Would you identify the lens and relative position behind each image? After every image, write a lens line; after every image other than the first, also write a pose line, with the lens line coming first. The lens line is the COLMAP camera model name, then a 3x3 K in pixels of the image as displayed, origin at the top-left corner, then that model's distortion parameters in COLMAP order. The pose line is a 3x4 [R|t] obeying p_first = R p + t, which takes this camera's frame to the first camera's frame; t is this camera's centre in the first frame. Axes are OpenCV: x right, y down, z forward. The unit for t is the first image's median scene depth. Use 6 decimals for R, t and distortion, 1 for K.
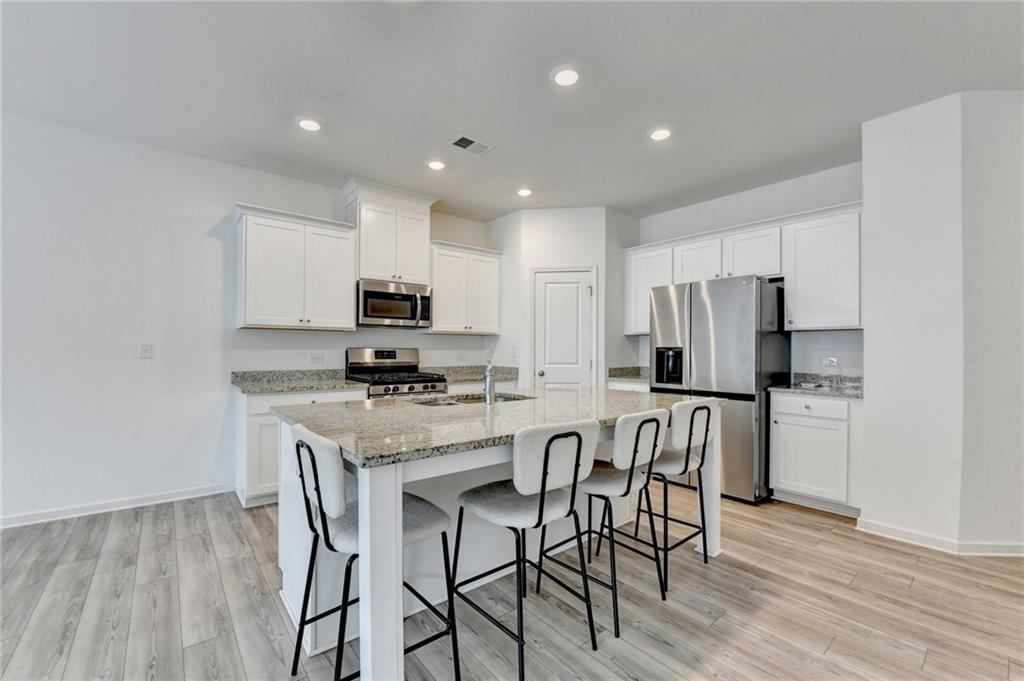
lens RADIAL K [[416.4, 0, 508.0], [0, 416.4, 349.0], [0, 0, 1]] dist [-0.010730, -0.001375]
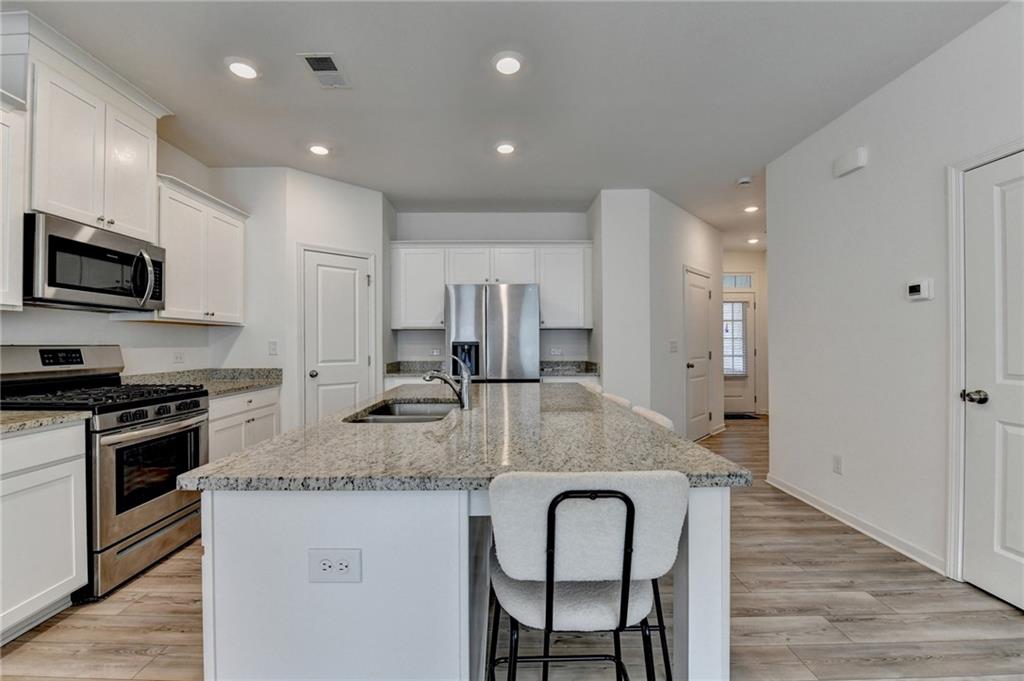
lens RADIAL K [[416.4, 0, 499.1], [0, 416.4, 340.8], [0, 0, 1]] dist [-0.010730, -0.001375]
pose [[0.638379, -0.002350, 0.769718, -0.361084], [0.007710, 0.999965, -0.003341, -0.001395], [-0.769683, 0.008067, 0.638375, 0.225320]]
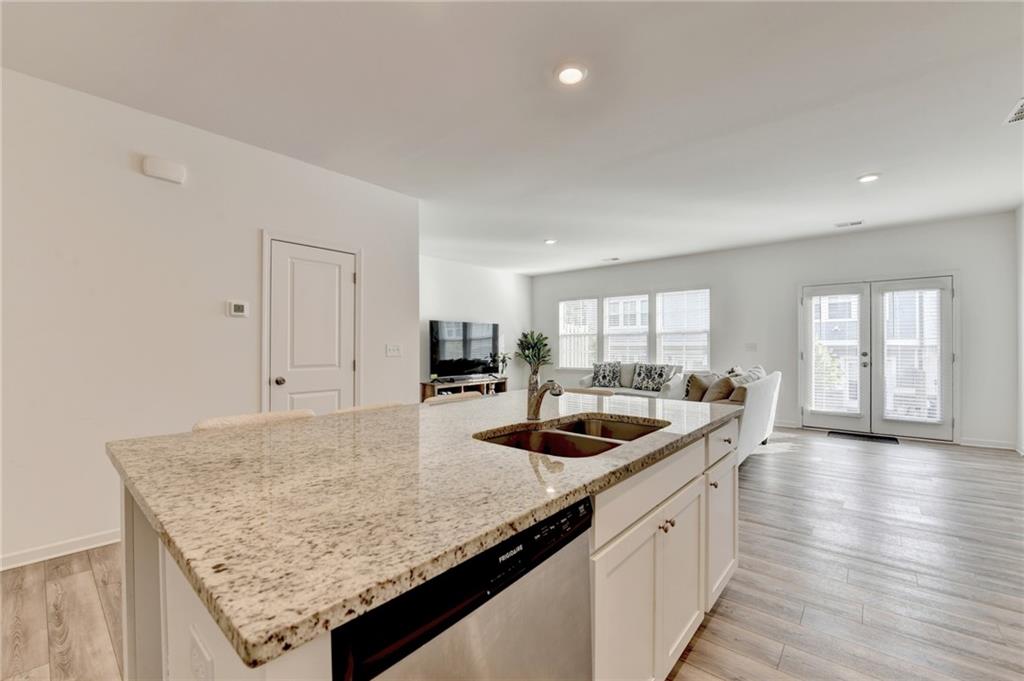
lens RADIAL K [[416.4, 0, 511.9], [0, 416.4, 346.4], [0, 0, 1]] dist [-0.010730, -0.001375]
pose [[-0.985513, -0.001606, -0.169592, 0.060714], [-0.001744, 0.999998, 0.000663, -0.000712], [0.169591, 0.000949, -0.985514, 0.957691]]
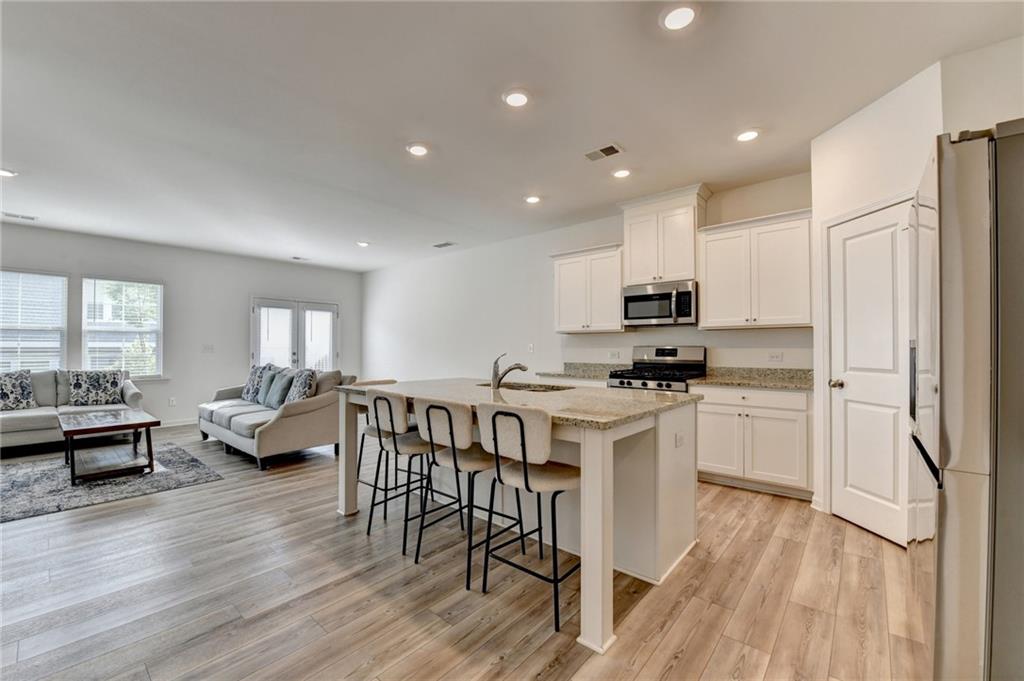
lens RADIAL K [[416.4, 0, 509.6], [0, 416.4, 344.5], [0, 0, 1]] dist [-0.010730, -0.001375]
pose [[0.171612, -0.012513, -0.985085, 0.700509], [0.001246, 0.999921, -0.012485, 0.006500], [0.985164, 0.000915, 0.171614, 0.458036]]
